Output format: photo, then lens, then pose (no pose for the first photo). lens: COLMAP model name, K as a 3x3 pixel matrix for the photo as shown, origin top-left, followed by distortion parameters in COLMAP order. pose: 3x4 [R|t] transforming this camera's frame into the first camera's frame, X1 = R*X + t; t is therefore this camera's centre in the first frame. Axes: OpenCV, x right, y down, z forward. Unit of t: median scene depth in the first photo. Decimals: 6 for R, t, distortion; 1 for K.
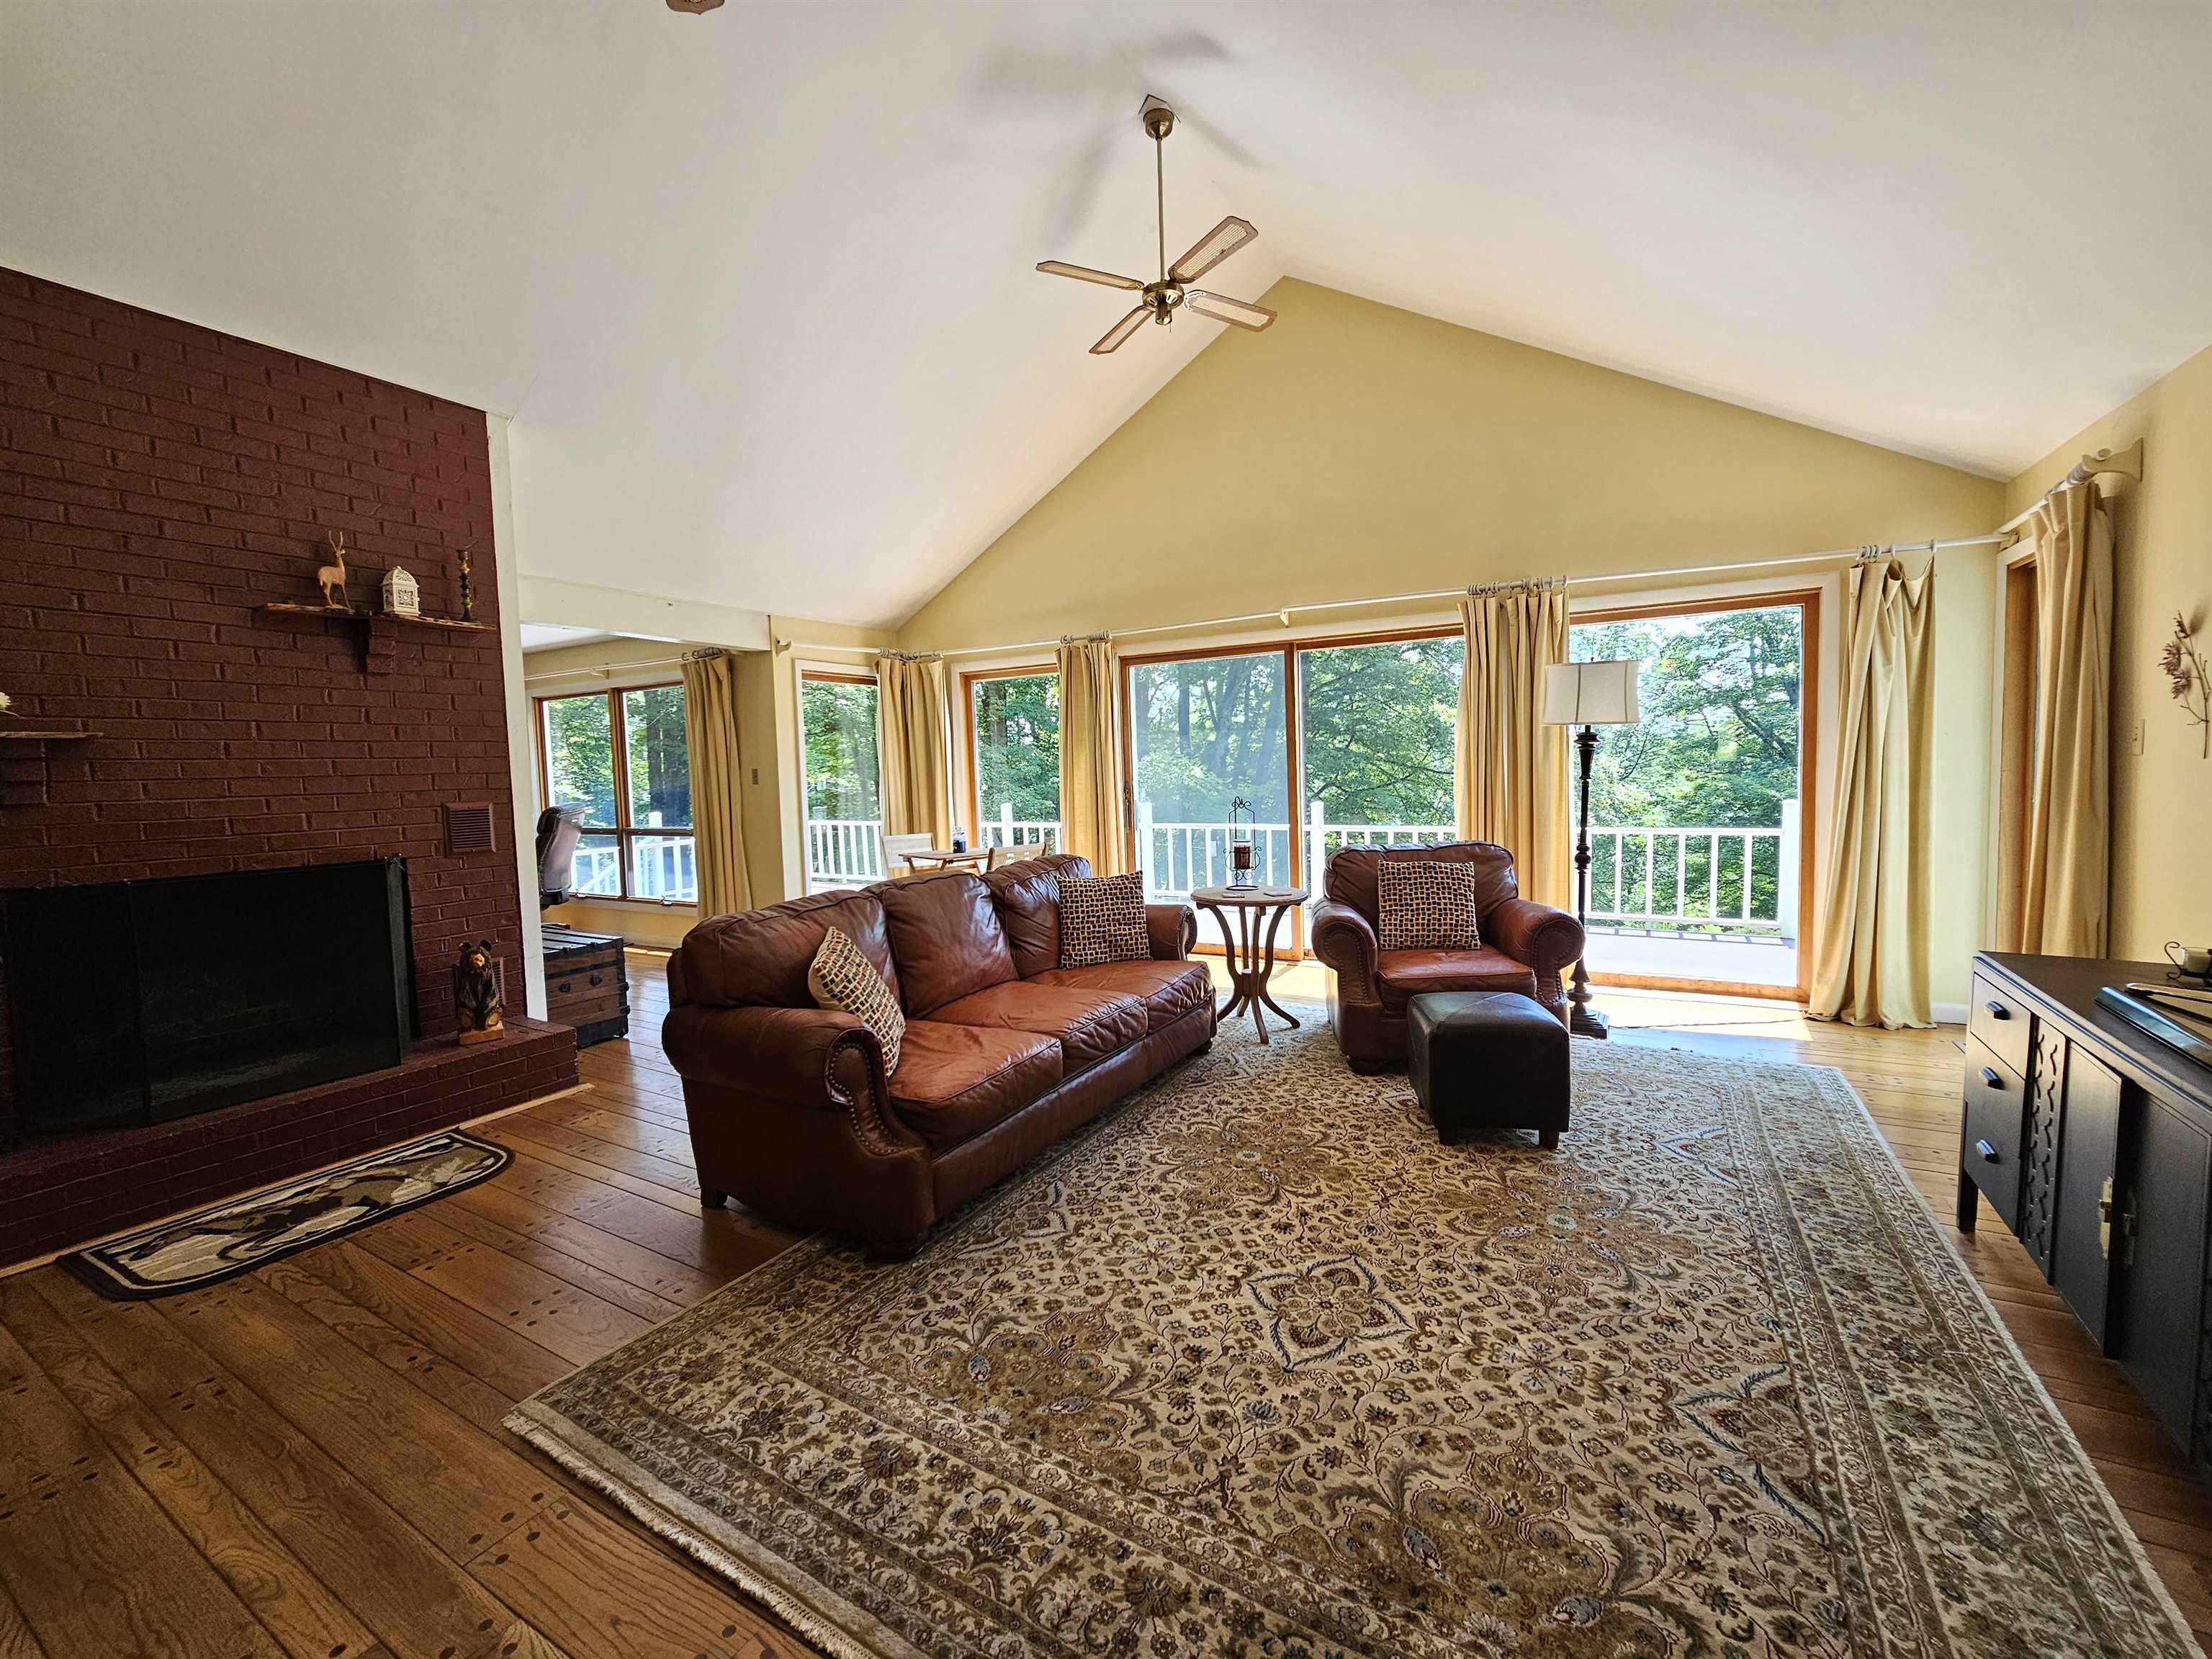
lens RADIAL K [[897.6, 0, 1115.3], [0, 897.6, 838.8], [0, 0, 1]] dist [-0.004393, 0.000669]
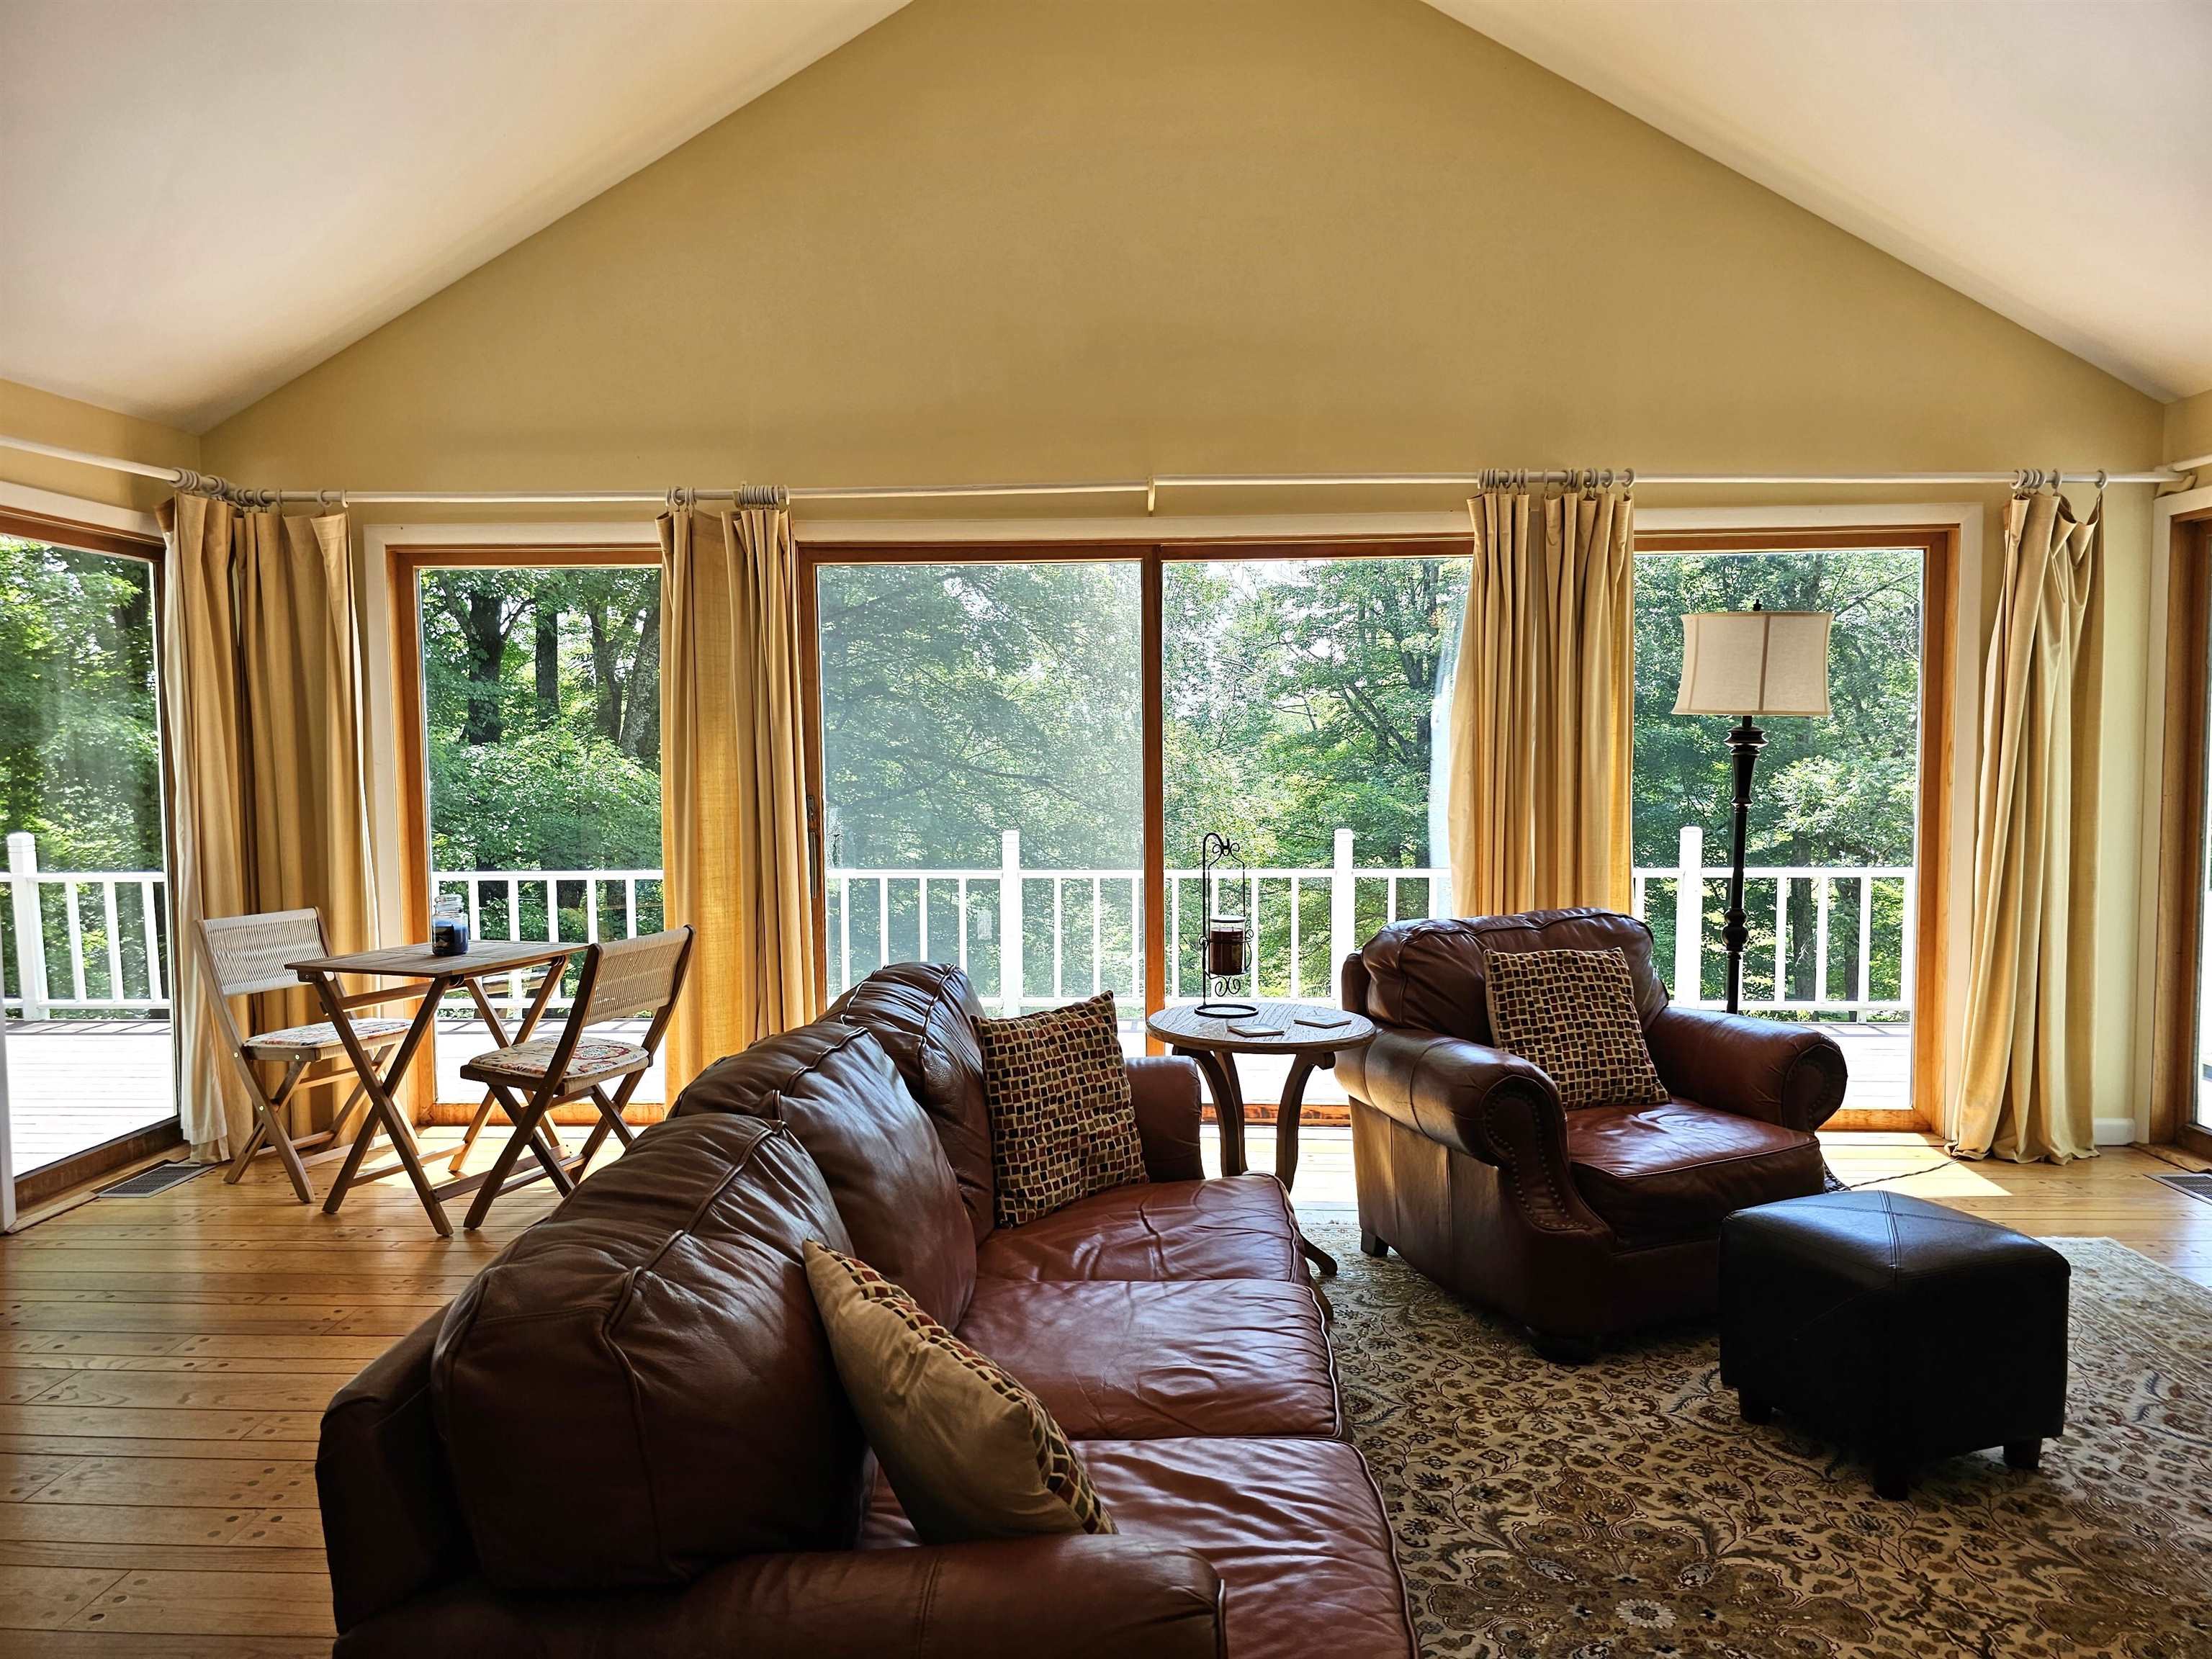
lens RADIAL K [[1476.3, 0, 1101.3], [0, 1476.3, 833.4], [0, 0, 1]] dist [0.038324, -0.021398]
pose [[0.885667, -0.004540, 0.464300, -0.331982], [0.018800, 0.999483, -0.026088, -0.027763], [-0.463941, 0.031834, 0.885294, 0.306416]]
